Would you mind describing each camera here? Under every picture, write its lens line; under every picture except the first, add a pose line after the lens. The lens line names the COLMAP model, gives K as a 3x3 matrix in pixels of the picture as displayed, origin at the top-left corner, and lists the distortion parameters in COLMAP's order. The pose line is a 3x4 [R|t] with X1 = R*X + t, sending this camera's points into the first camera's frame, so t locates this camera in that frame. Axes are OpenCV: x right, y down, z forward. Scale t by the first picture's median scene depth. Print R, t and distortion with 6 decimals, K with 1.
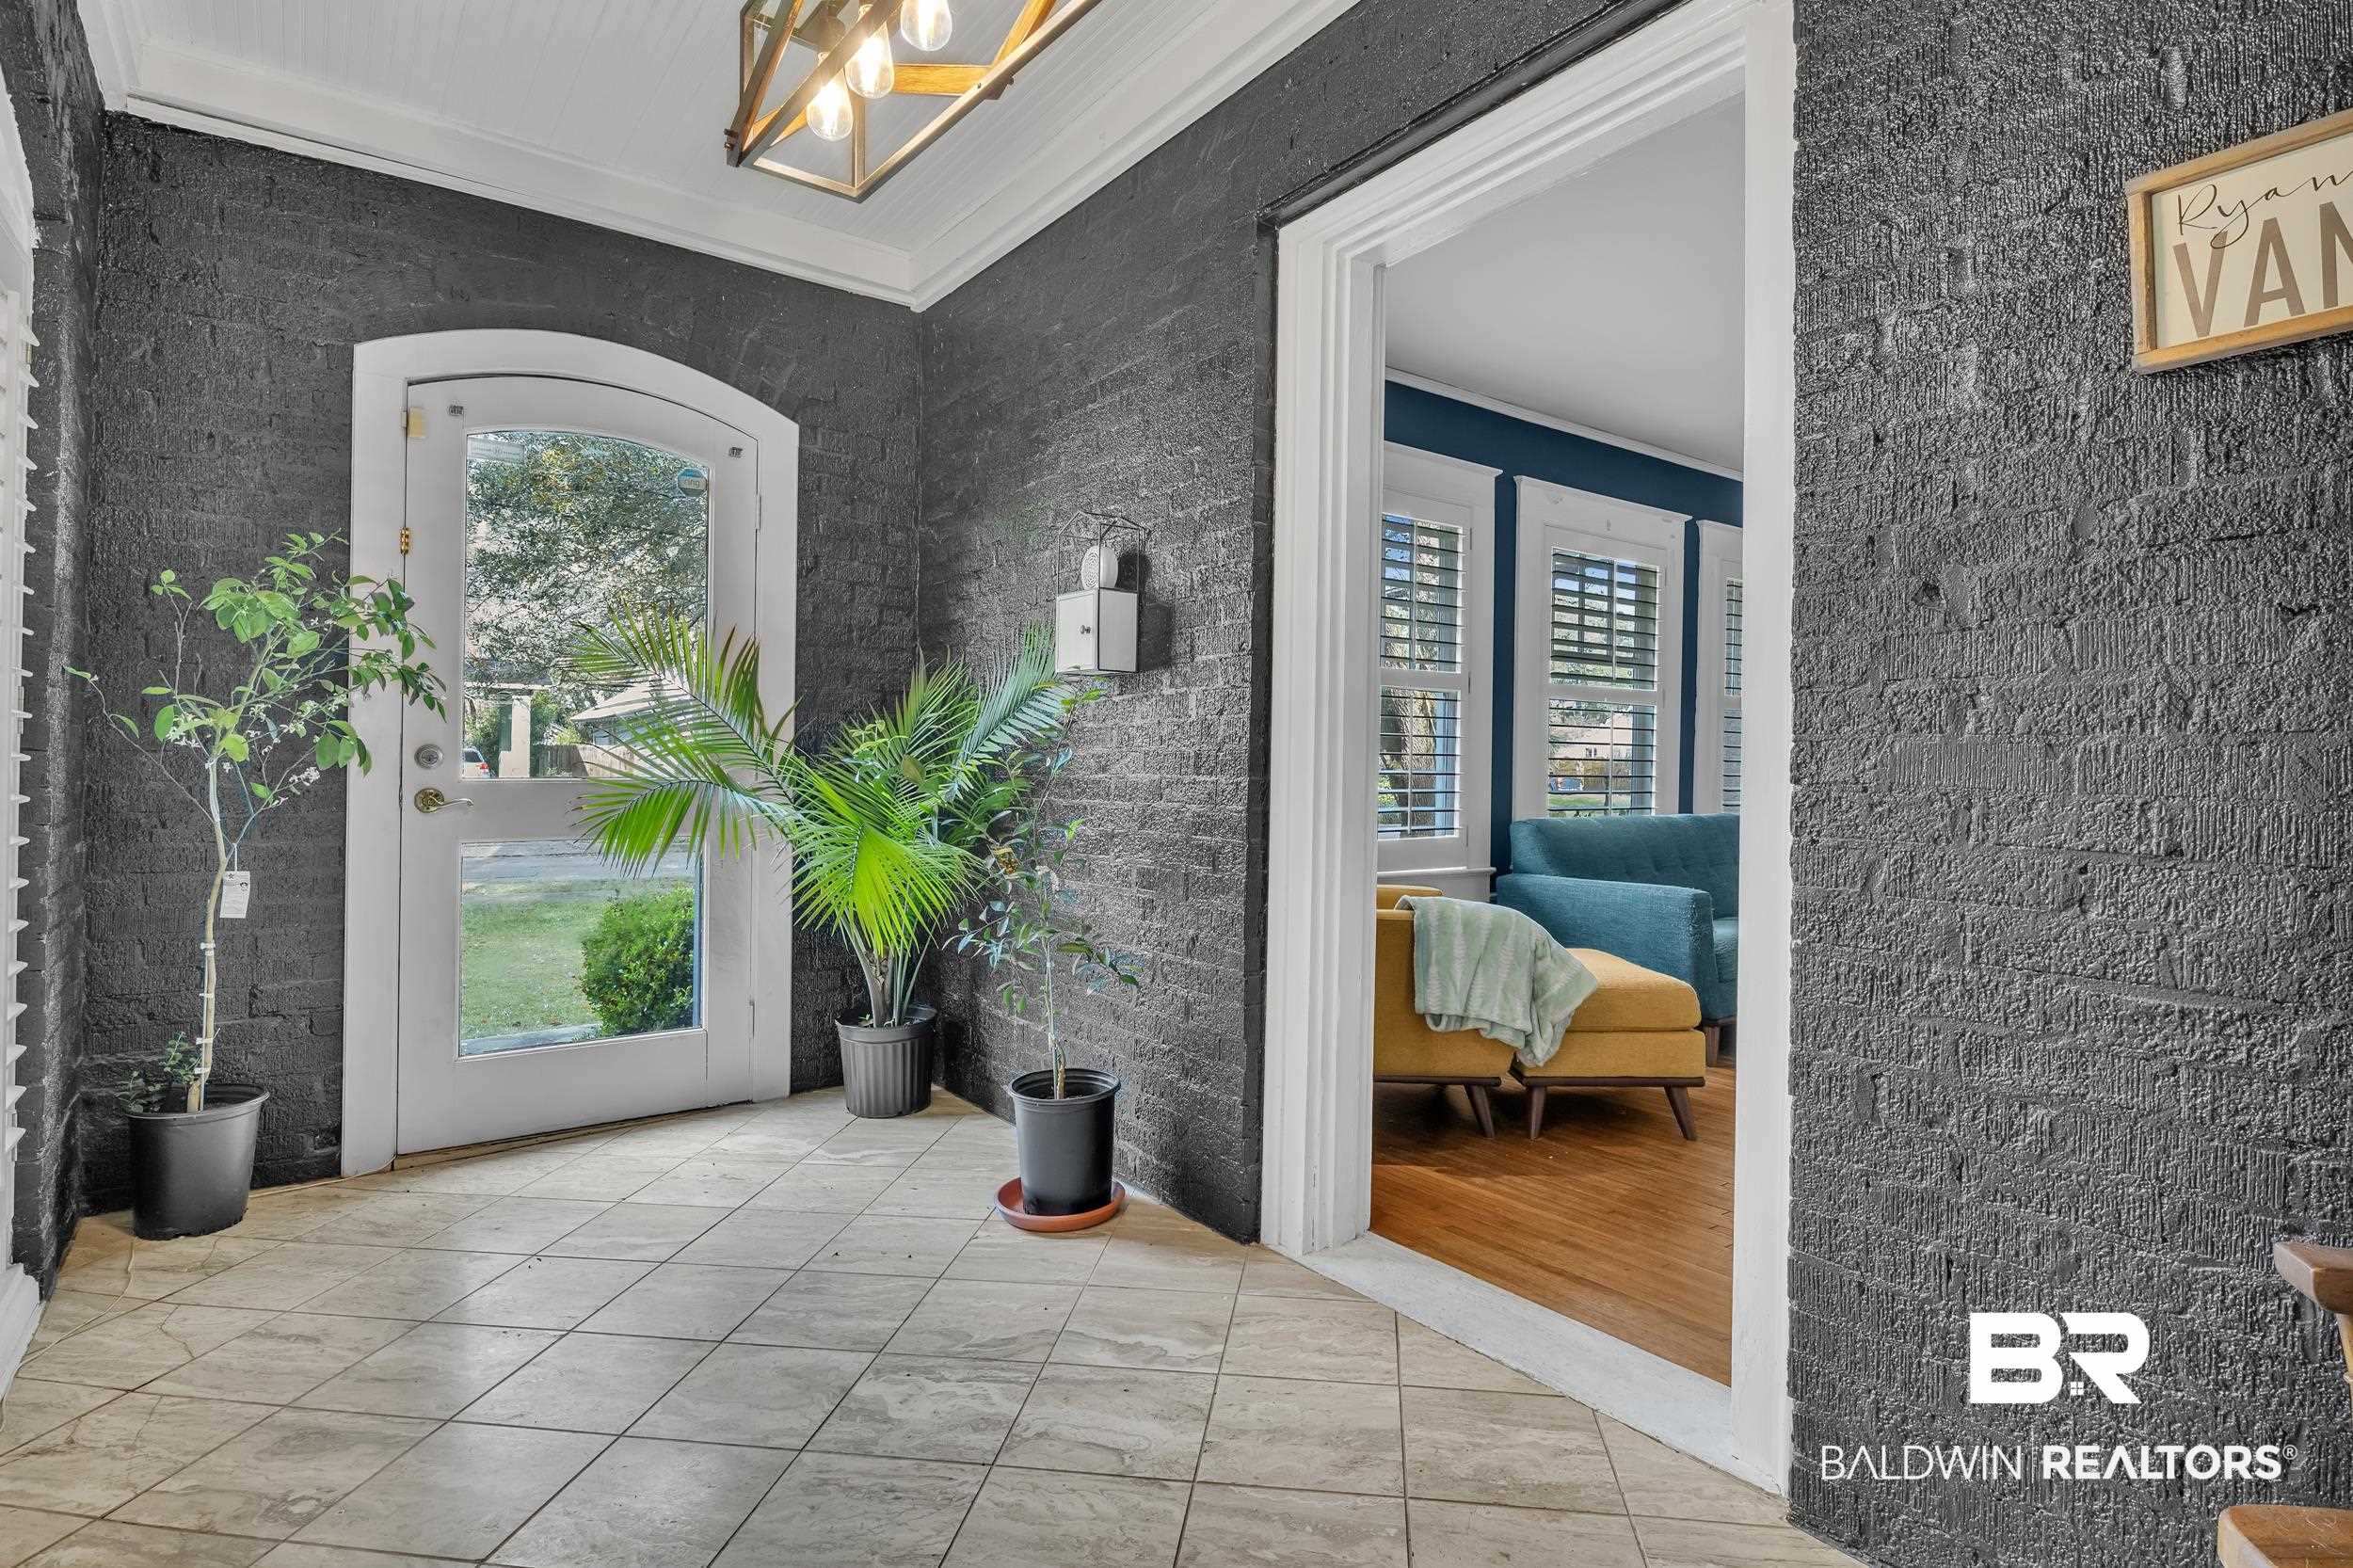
lens RADIAL K [[1170.0, 0, 1184.5], [0, 1170.0, 777.4], [0, 0, 1]] dist [-0.004082, -0.002401]
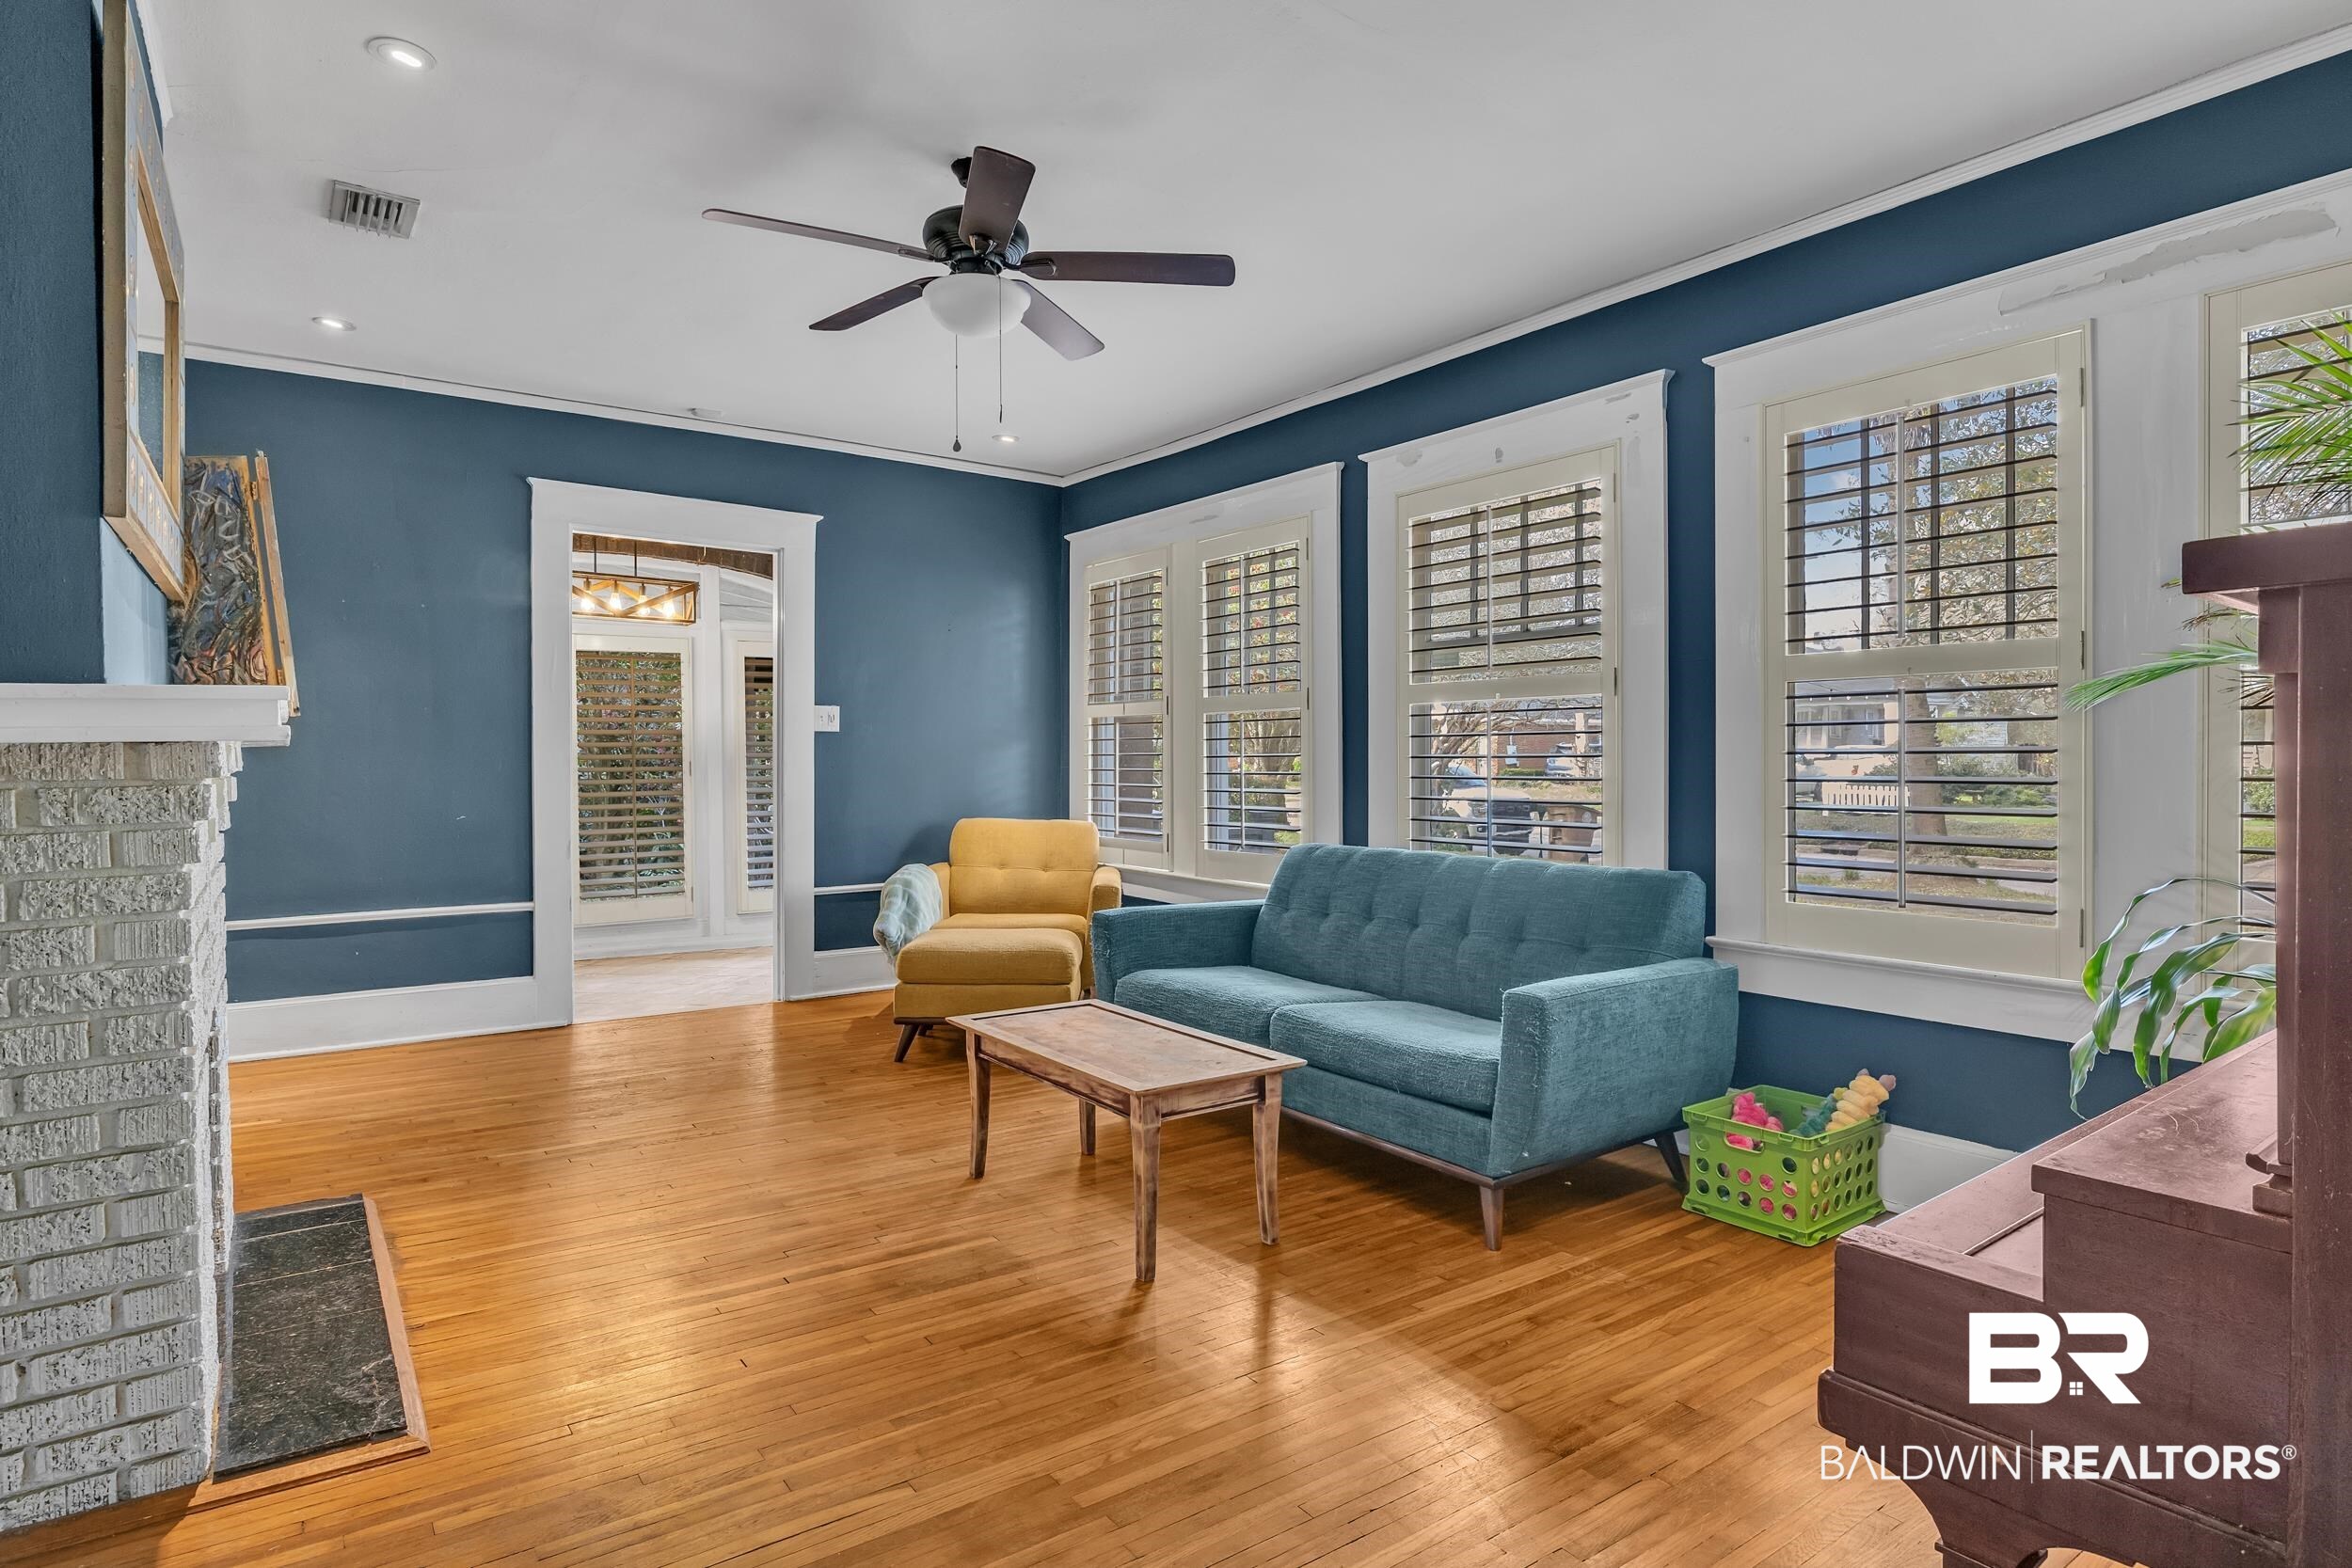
lens RADIAL K [[1202.4, 0, 1181.6], [0, 1202.4, 765.1], [0, 0, 1]] dist [0.001868, -0.000321]
pose [[-0.037794, -0.009923, -0.999236, 1.680955], [-0.011151, 0.999893, -0.009508, -0.020893], [0.999223, 0.010783, -0.037901, 1.256550]]
